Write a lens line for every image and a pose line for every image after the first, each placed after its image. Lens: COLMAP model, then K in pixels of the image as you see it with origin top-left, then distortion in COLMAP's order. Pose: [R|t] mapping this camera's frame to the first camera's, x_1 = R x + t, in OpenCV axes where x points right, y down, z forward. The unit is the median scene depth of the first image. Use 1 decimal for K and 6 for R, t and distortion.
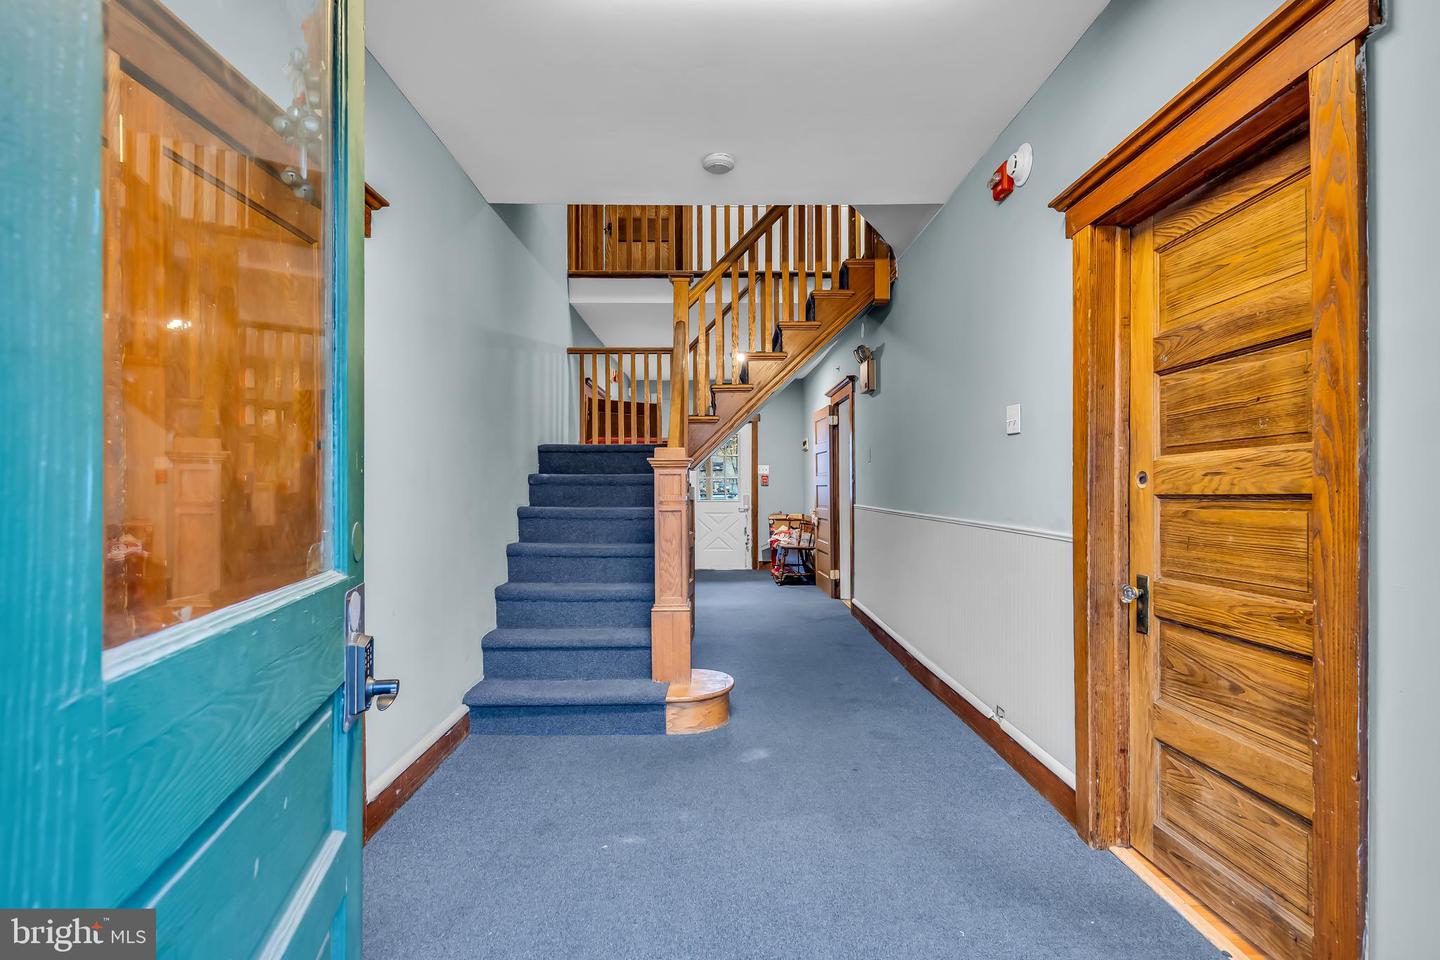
lens RADIAL K [[655.9, 0, 720.2], [0, 655.9, 491.2], [0, 0, 1]] dist [-0.011979, 0.006530]
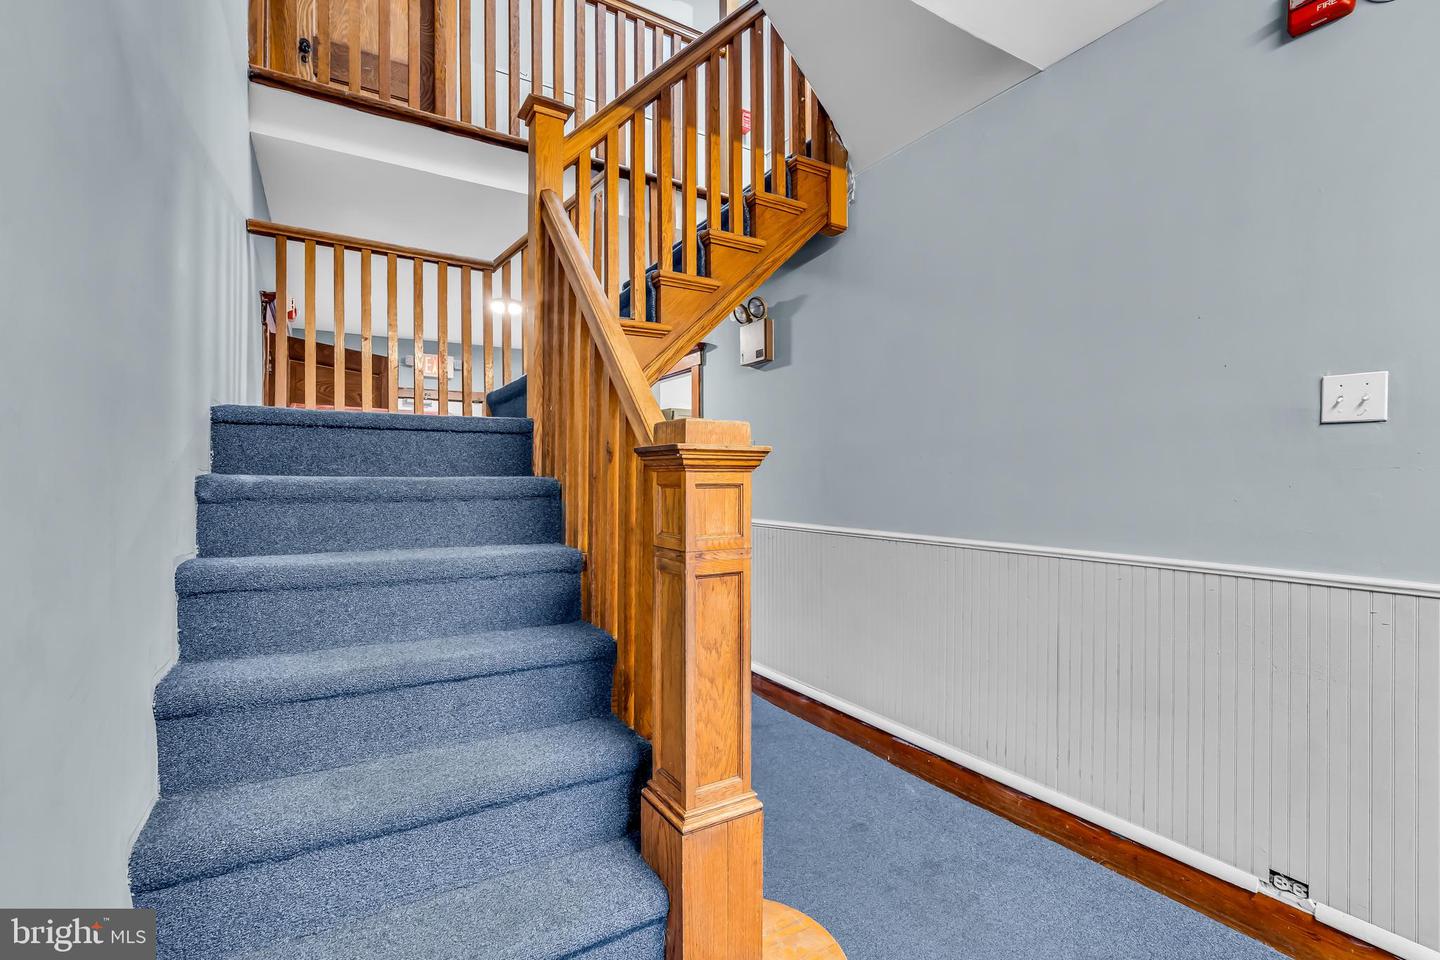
lens RADIAL K [[647.3, 0, 720.8], [0, 647.3, 470.5], [0, 0, 1]] dist [-0.000372, -0.000051]
pose [[0.859239, 0.008580, 0.511503, -0.207599], [0.002382, 0.999781, -0.020772, -0.019311], [-0.511570, 0.019067, 0.859030, 0.472498]]
